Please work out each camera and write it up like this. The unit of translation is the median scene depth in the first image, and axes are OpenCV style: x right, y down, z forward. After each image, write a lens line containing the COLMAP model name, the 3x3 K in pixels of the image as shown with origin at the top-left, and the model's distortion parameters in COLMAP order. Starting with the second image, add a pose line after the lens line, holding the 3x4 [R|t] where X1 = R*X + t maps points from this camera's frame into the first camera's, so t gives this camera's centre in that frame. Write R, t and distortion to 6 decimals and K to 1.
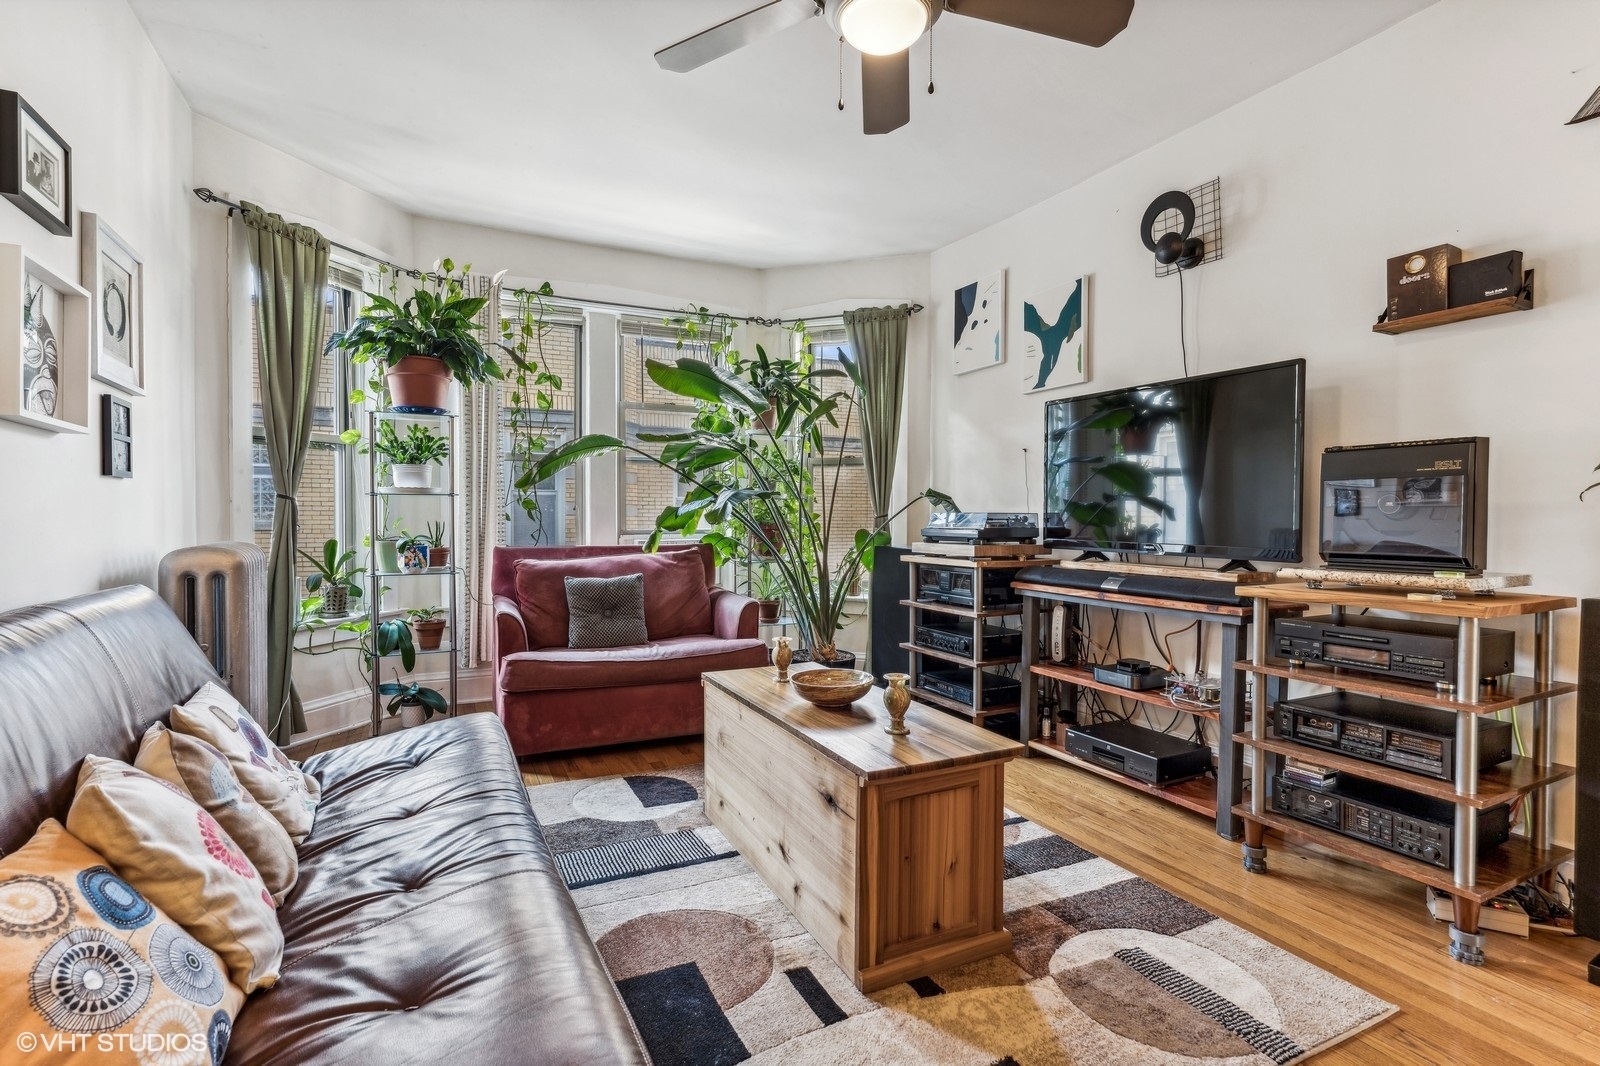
lens RADIAL K [[738.9, 0, 799.7], [0, 738.9, 530.5], [0, 0, 1]] dist [-0.004228, 0.000618]
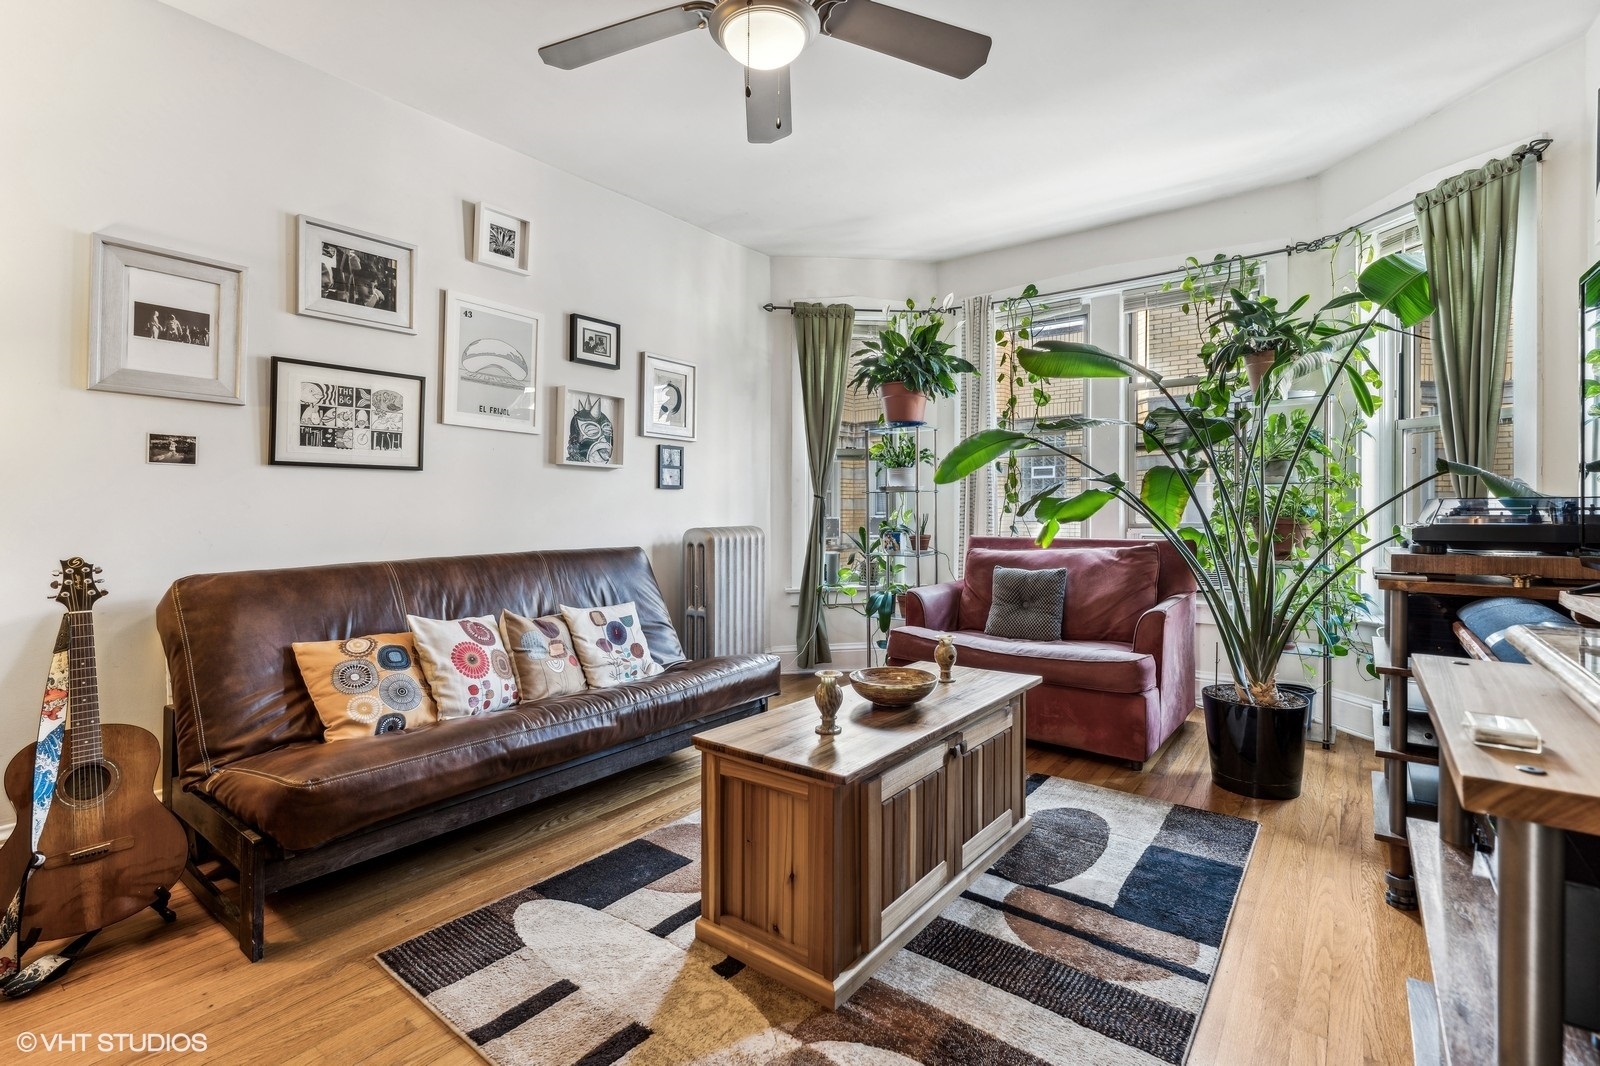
lens RADIAL K [[738.9, 0, 785.7], [0, 738.9, 499.8], [0, 0, 1]] dist [-0.004228, 0.000618]
pose [[0.444191, -0.016875, -0.895773, 0.514145], [-0.012280, 0.999614, -0.024920, -0.001809], [0.895848, 0.022069, 0.443812, 0.273631]]
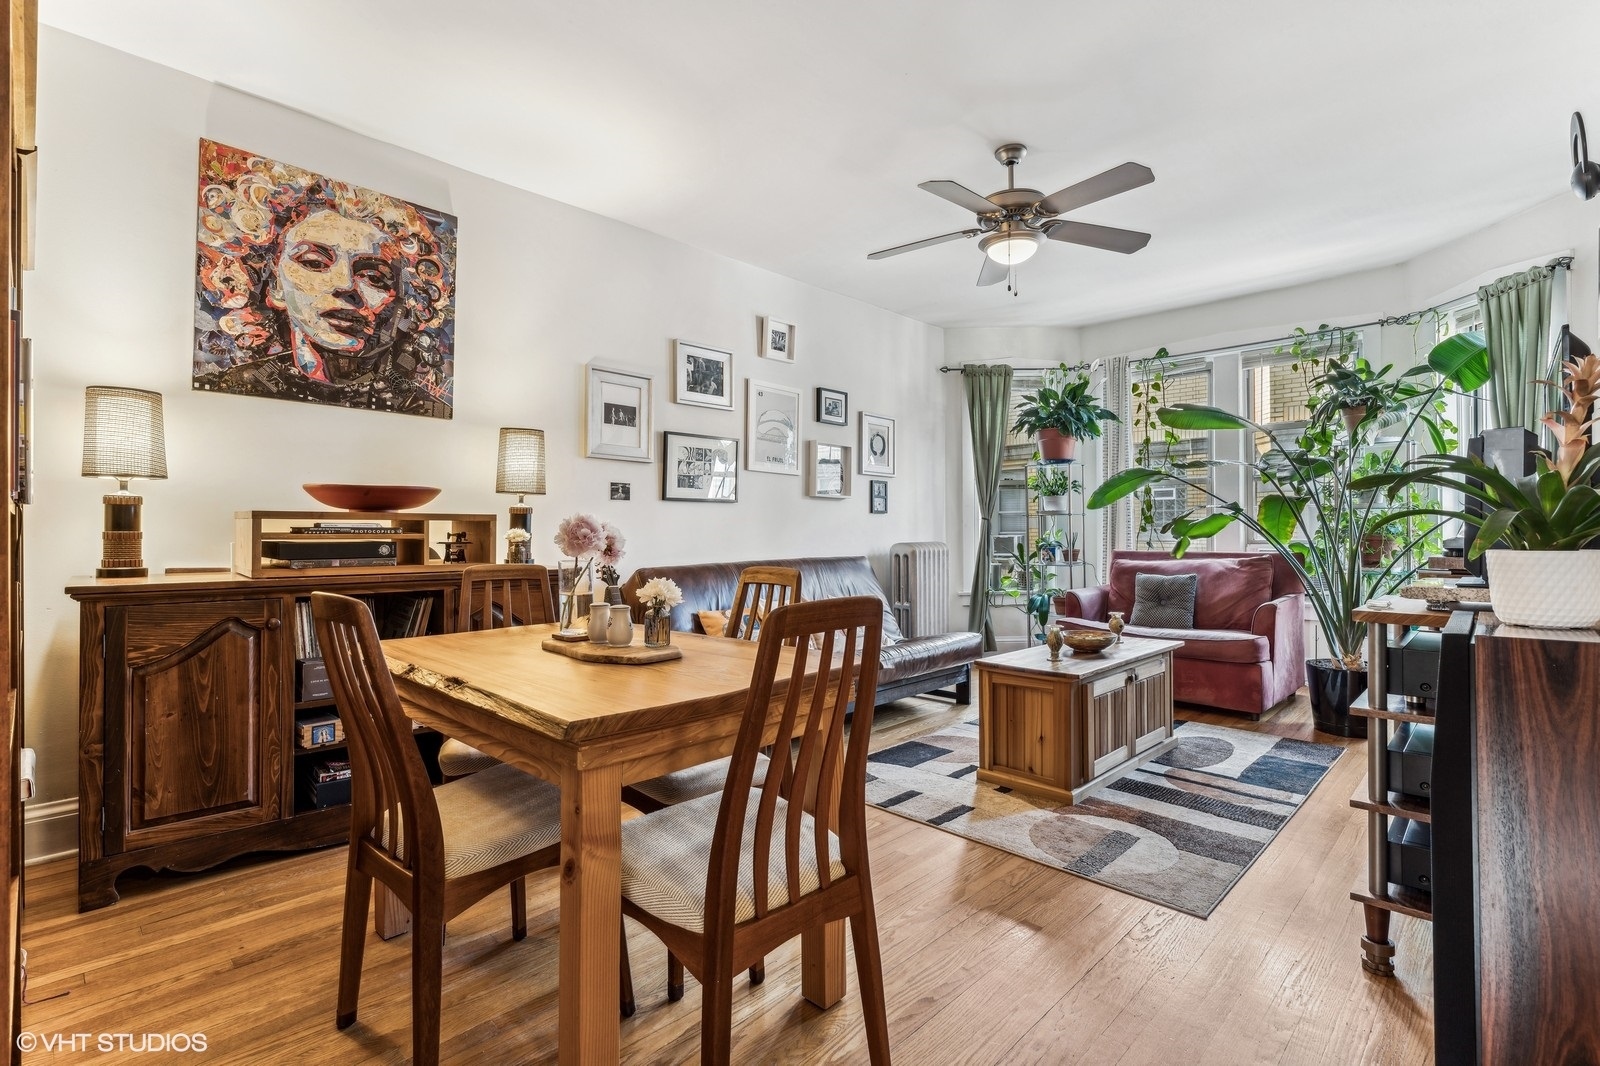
lens RADIAL K [[738.9, 0, 794.5], [0, 738.9, 509.2], [0, 0, 1]] dist [-0.004228, 0.000618]
pose [[0.332939, -0.031302, -0.942429, 0.776386], [-0.013629, 0.999185, -0.038002, 0.006381], [0.942850, 0.025497, 0.332241, -0.040639]]
